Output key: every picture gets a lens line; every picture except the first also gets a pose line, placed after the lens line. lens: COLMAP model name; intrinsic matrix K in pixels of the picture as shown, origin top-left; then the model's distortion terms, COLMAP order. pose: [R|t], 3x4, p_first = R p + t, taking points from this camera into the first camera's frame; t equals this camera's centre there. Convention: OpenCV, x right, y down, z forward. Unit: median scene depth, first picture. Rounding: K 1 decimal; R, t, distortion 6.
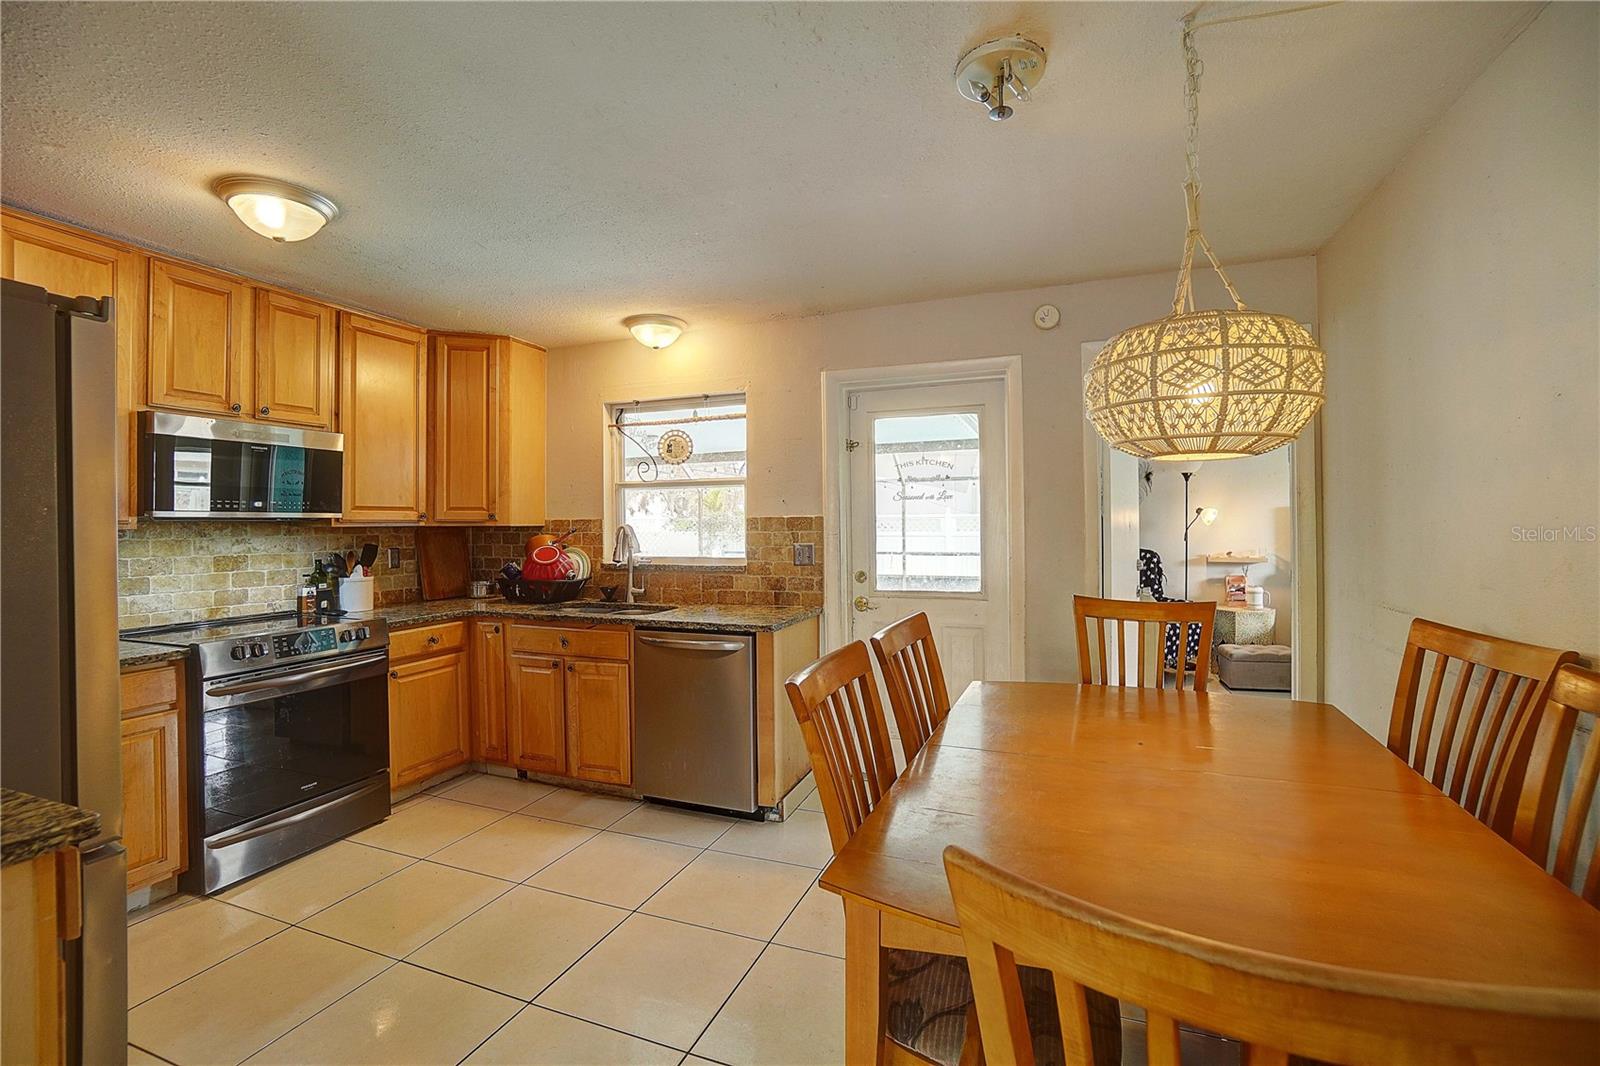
lens RADIAL K [[709.4, 0, 796.3], [0, 709.4, 523.5], [0, 0, 1]] dist [-0.034391, 0.013557]
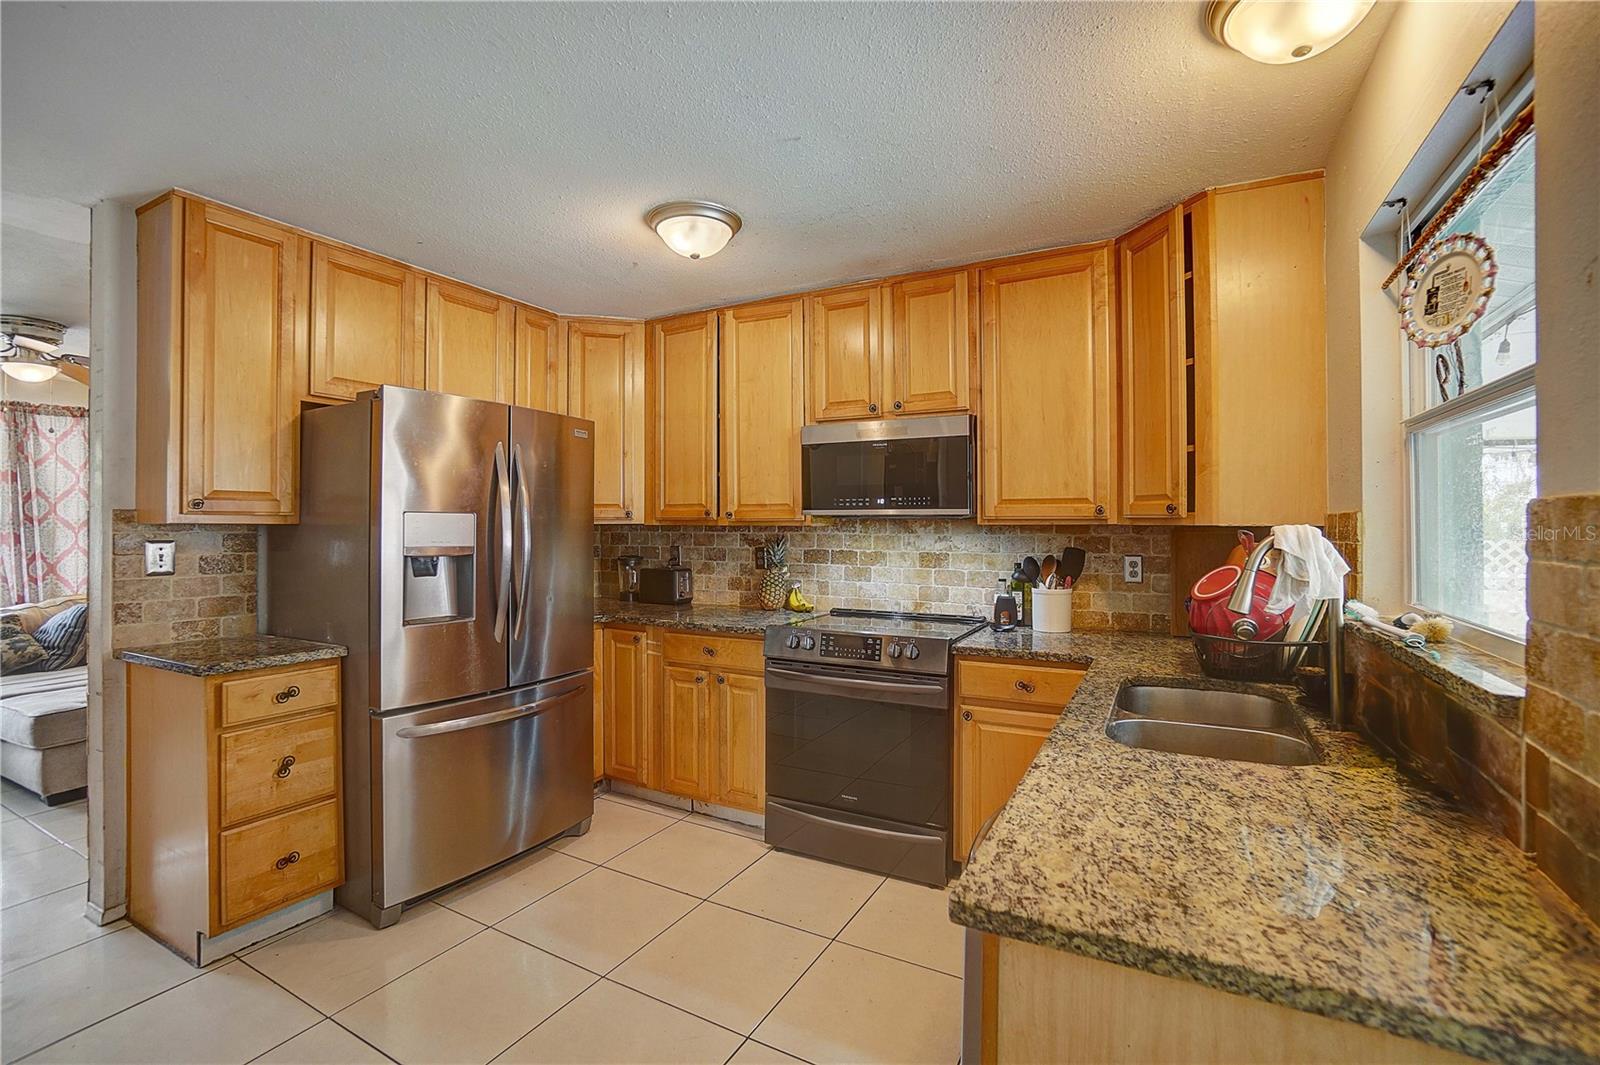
lens RADIAL K [[709.4, 0, 788.4], [0, 709.4, 523.9], [0, 0, 1]] dist [-0.034391, 0.013557]
pose [[-0.110300, 0.005539, -0.993883, 0.224732], [-0.002490, 0.999980, 0.005849, -0.000897], [0.993895, 0.003120, -0.110284, 0.884538]]
